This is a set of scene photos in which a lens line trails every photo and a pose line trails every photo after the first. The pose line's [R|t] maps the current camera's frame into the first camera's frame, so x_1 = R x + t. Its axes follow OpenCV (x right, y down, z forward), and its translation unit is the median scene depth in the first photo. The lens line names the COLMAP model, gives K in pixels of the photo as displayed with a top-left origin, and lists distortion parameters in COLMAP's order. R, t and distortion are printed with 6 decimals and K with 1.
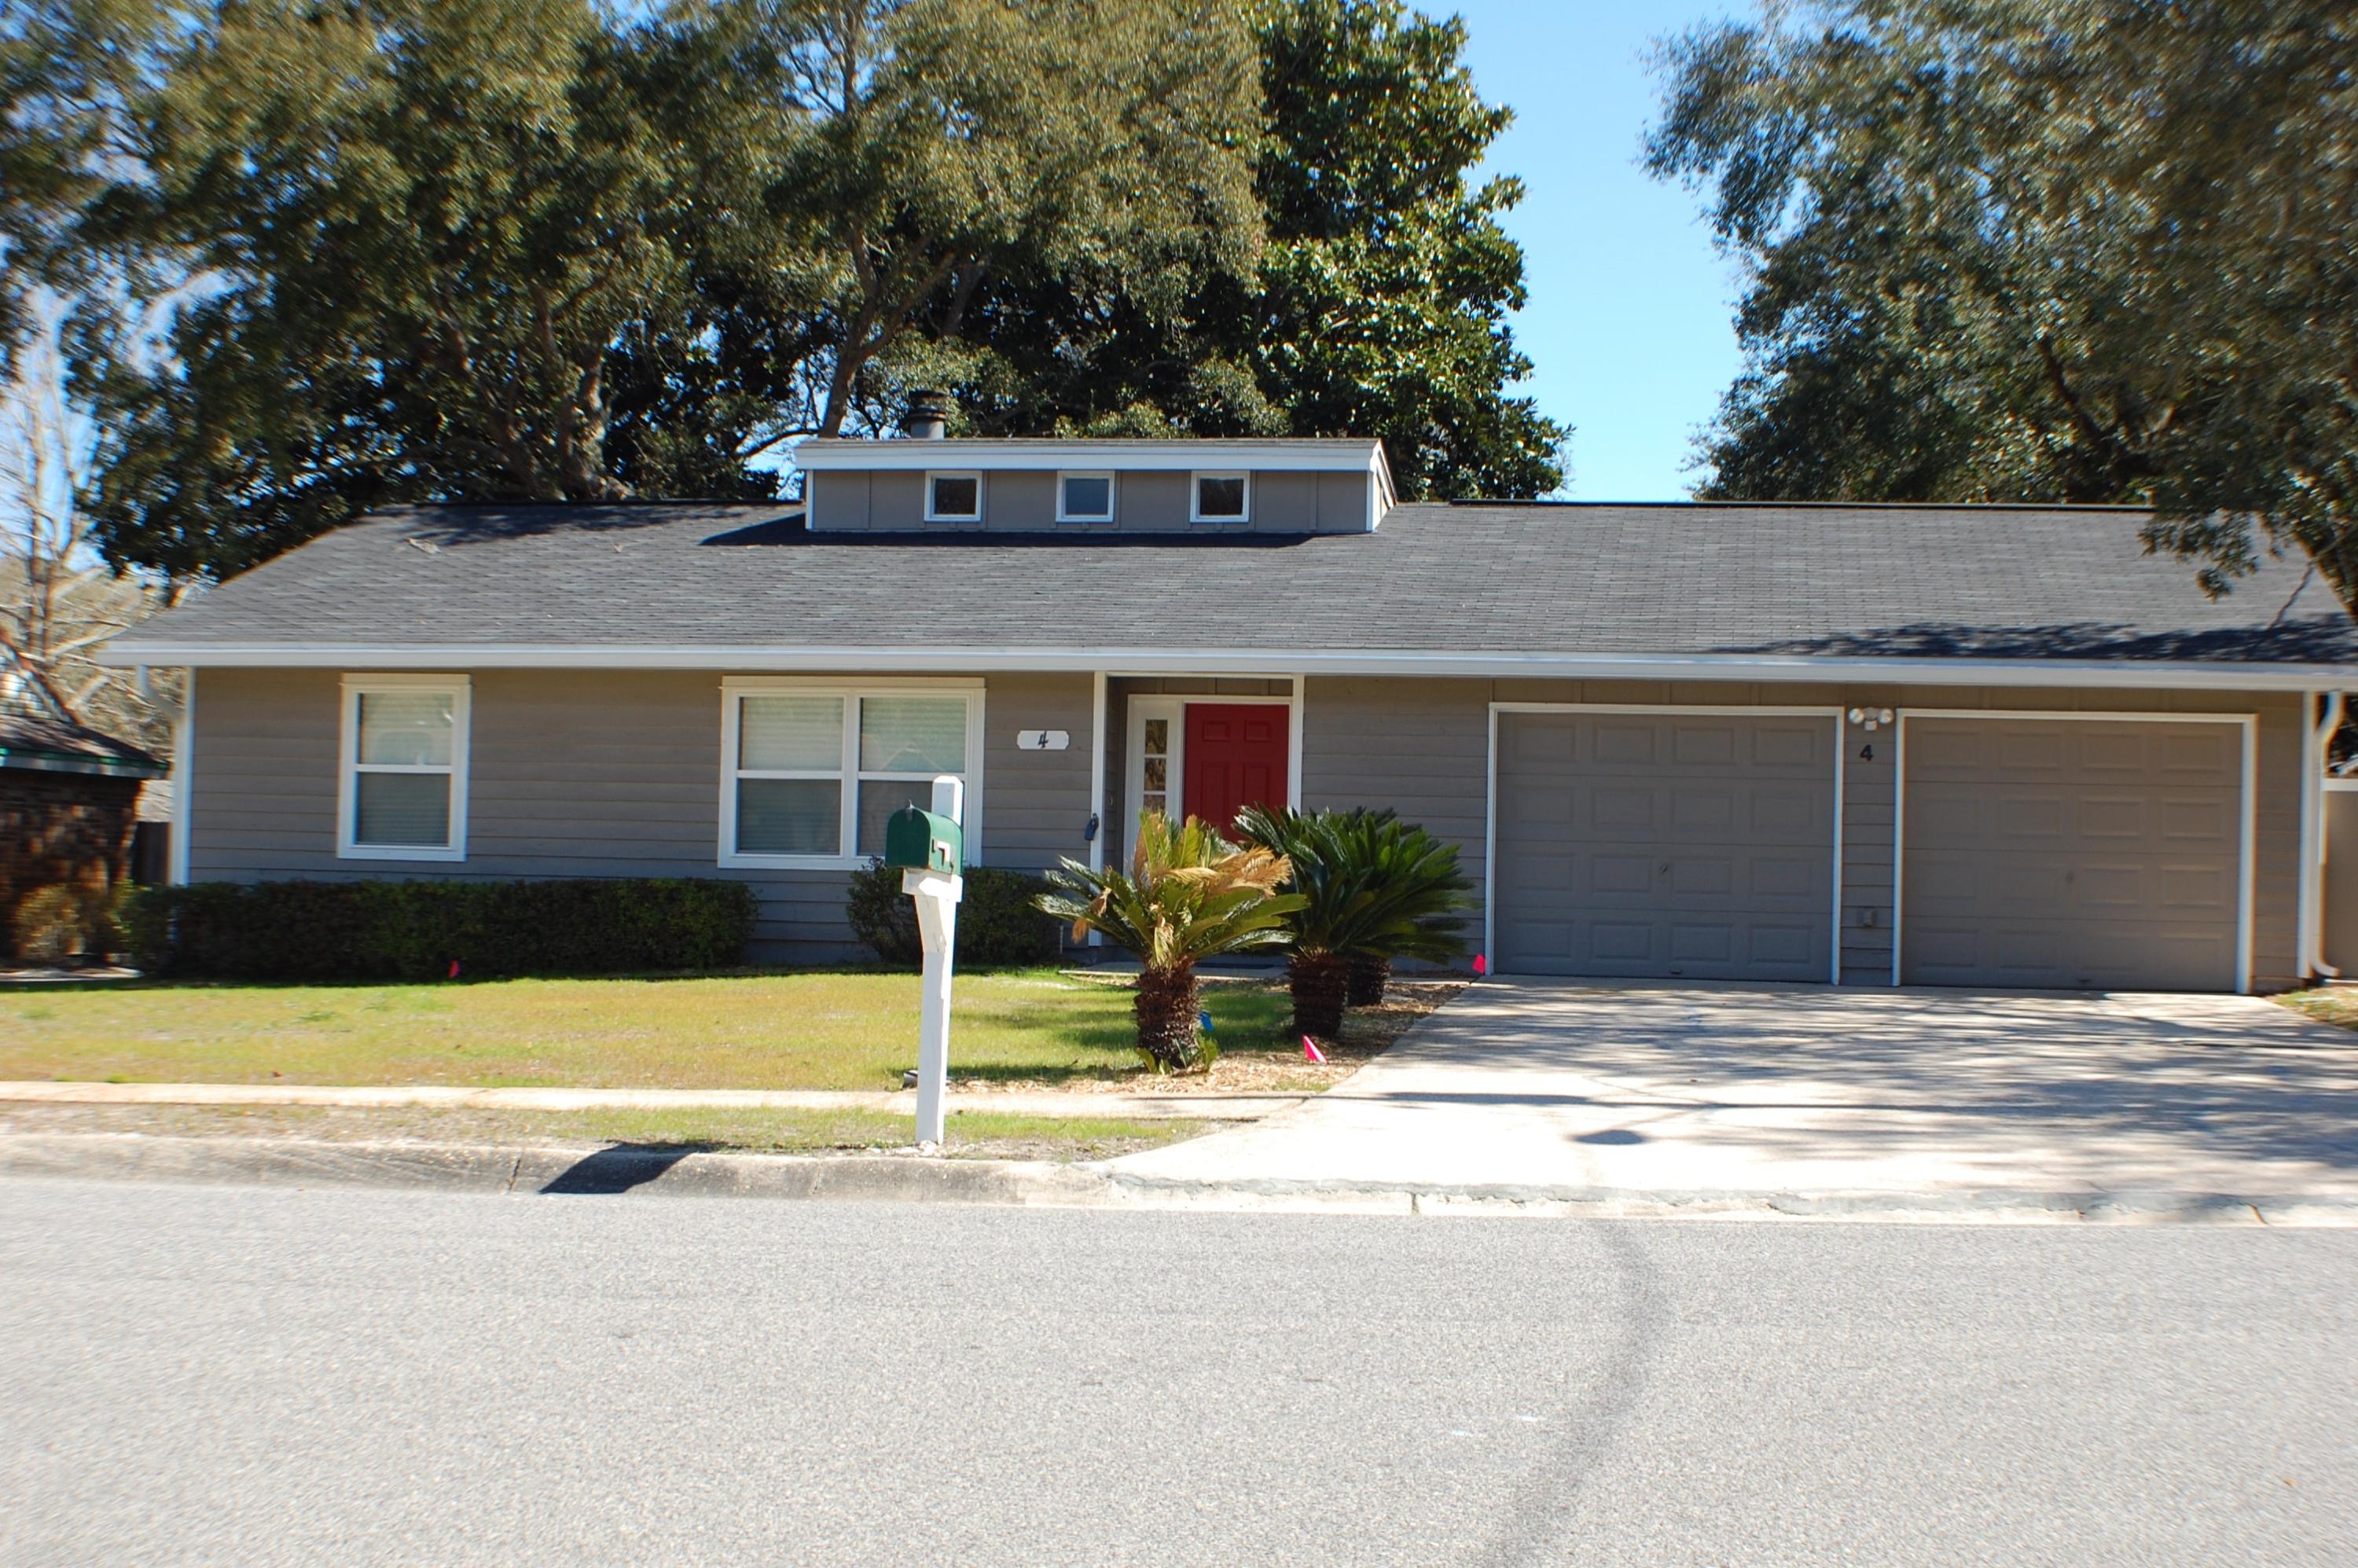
lens RADIAL K [[4075.8, 0, 1179.0], [0, 4075.8, 784.0], [0, 0, 1]] dist [0.001764, -0.000280]
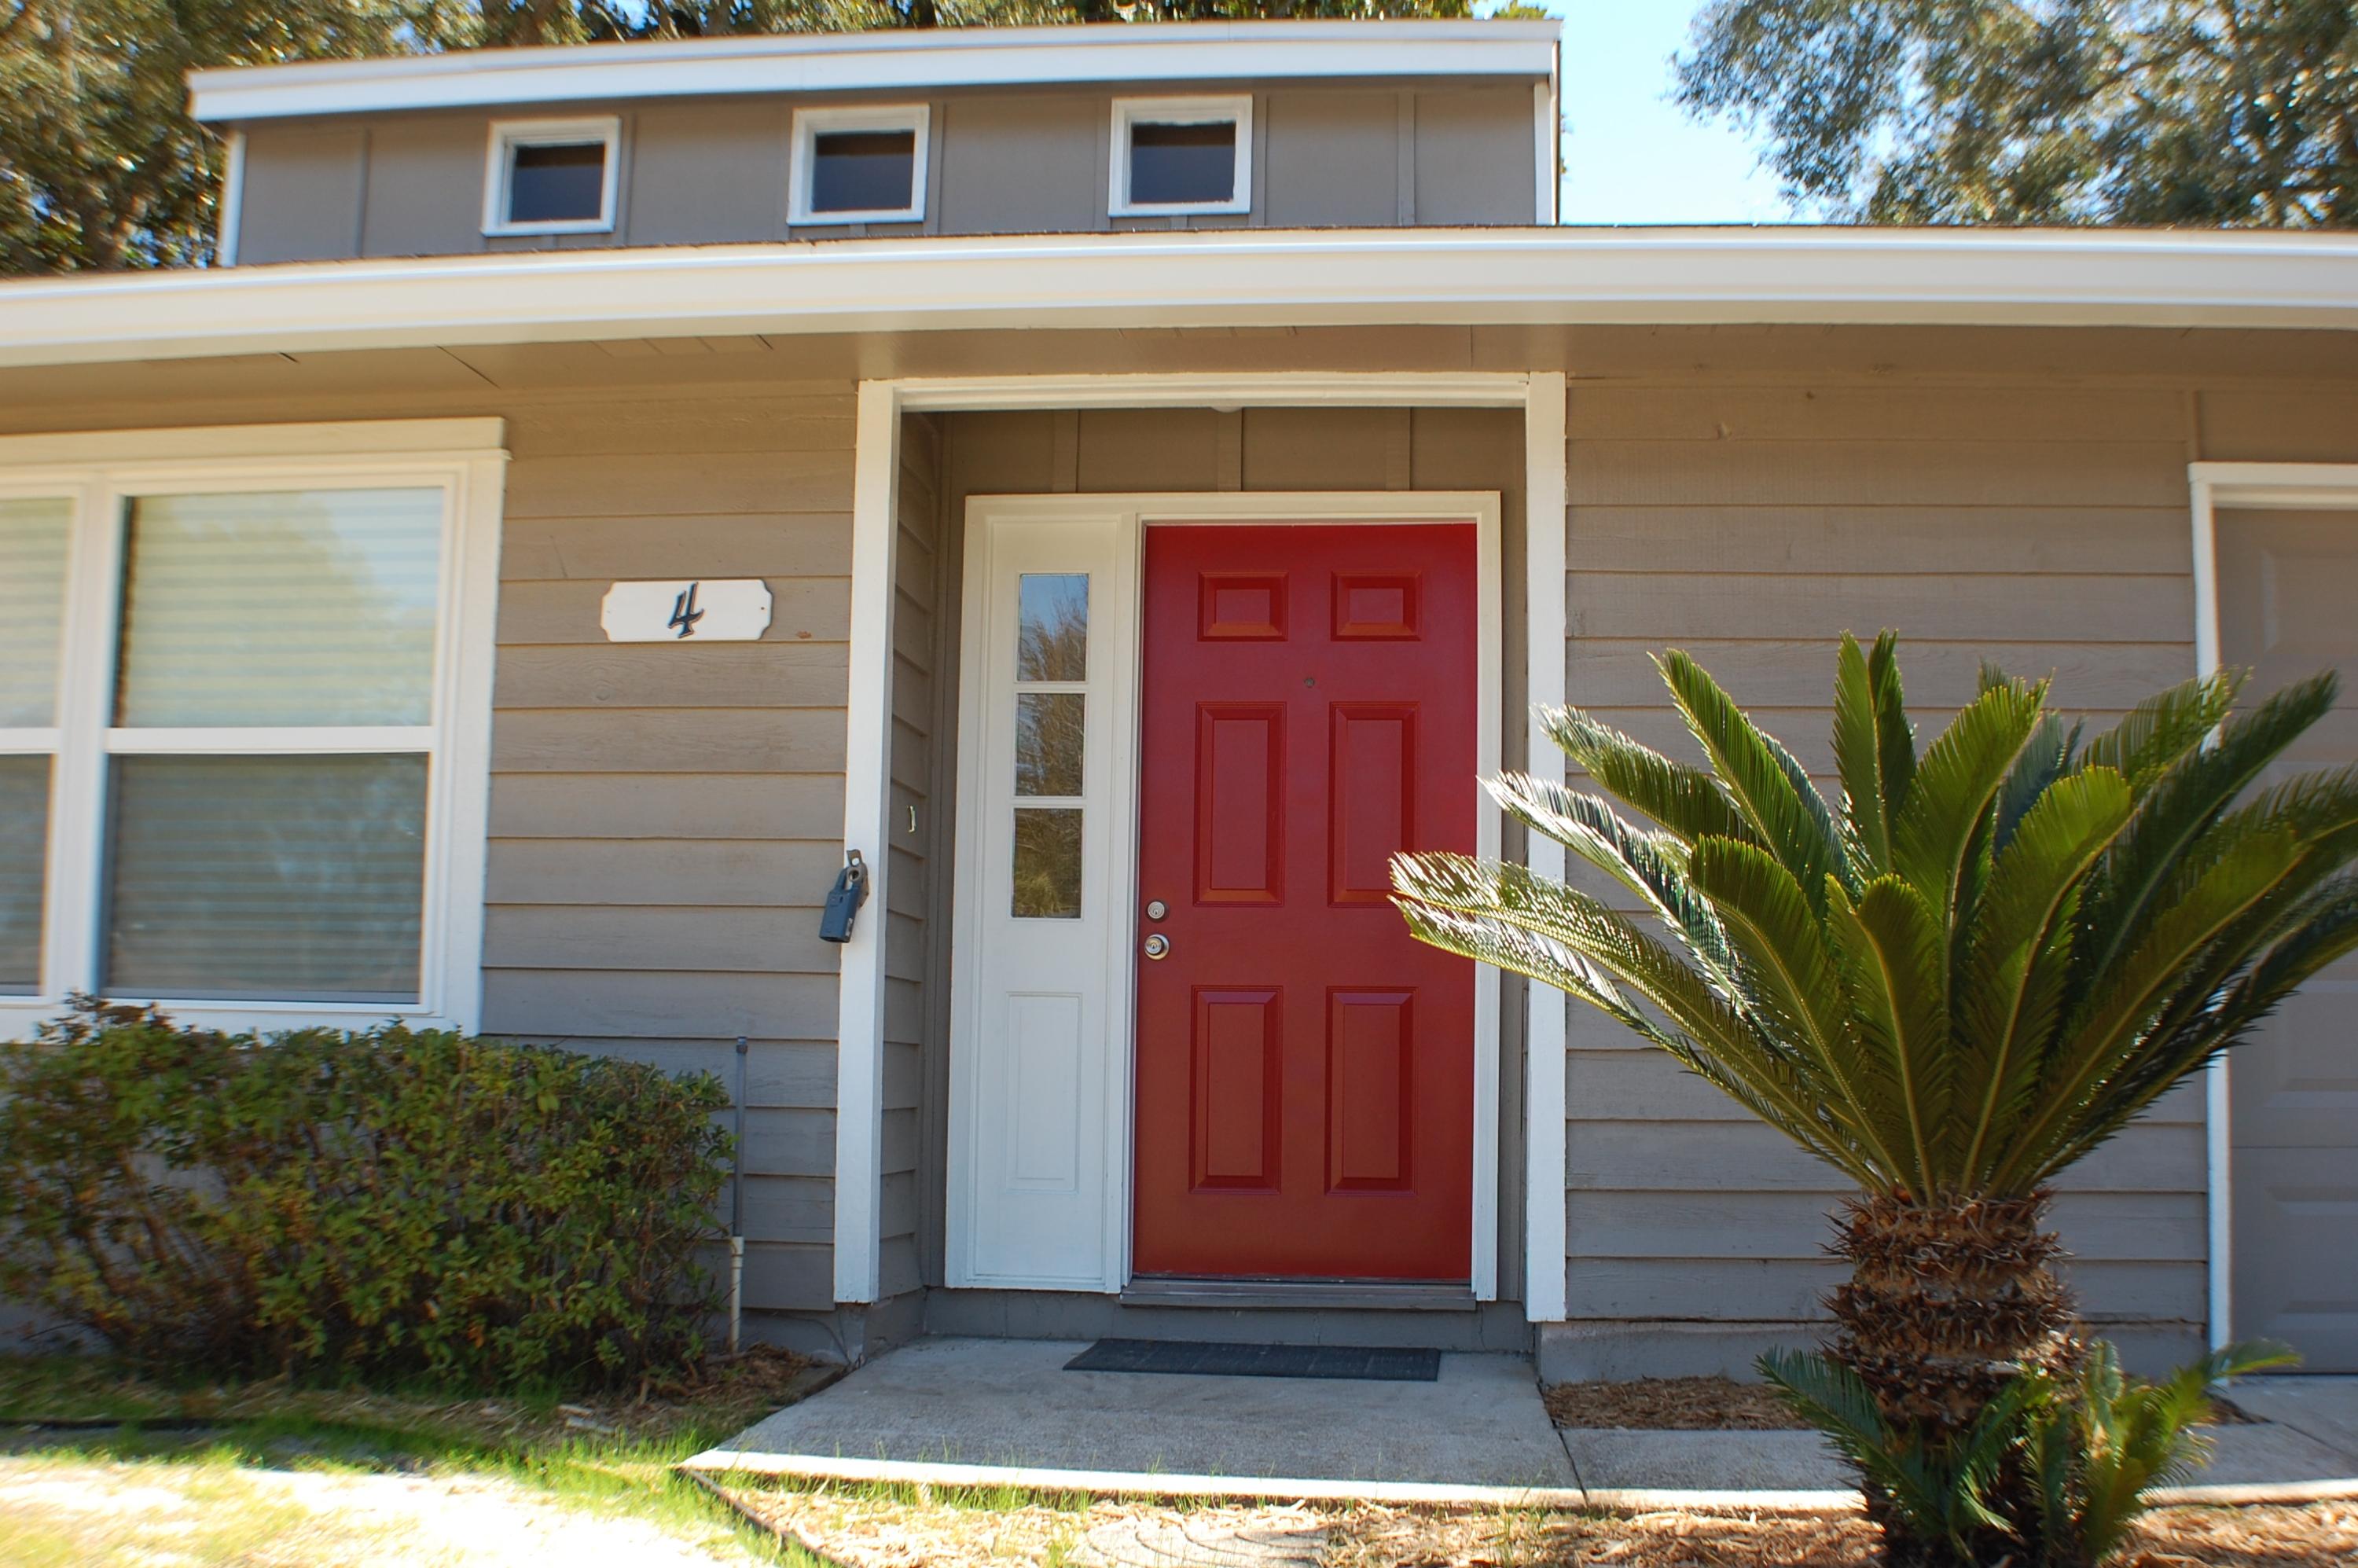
lens RADIAL K [[3505.1, 0, 1179.0], [0, 3505.1, 784.0], [0, 0, 1]] dist [-0.014259, -0.016077]
pose [[0.999562, -0.003418, 0.029401, -0.004426], [0.004541, 0.999259, -0.038216, 0.011871], [-0.029249, 0.038332, 0.998837, 0.728390]]
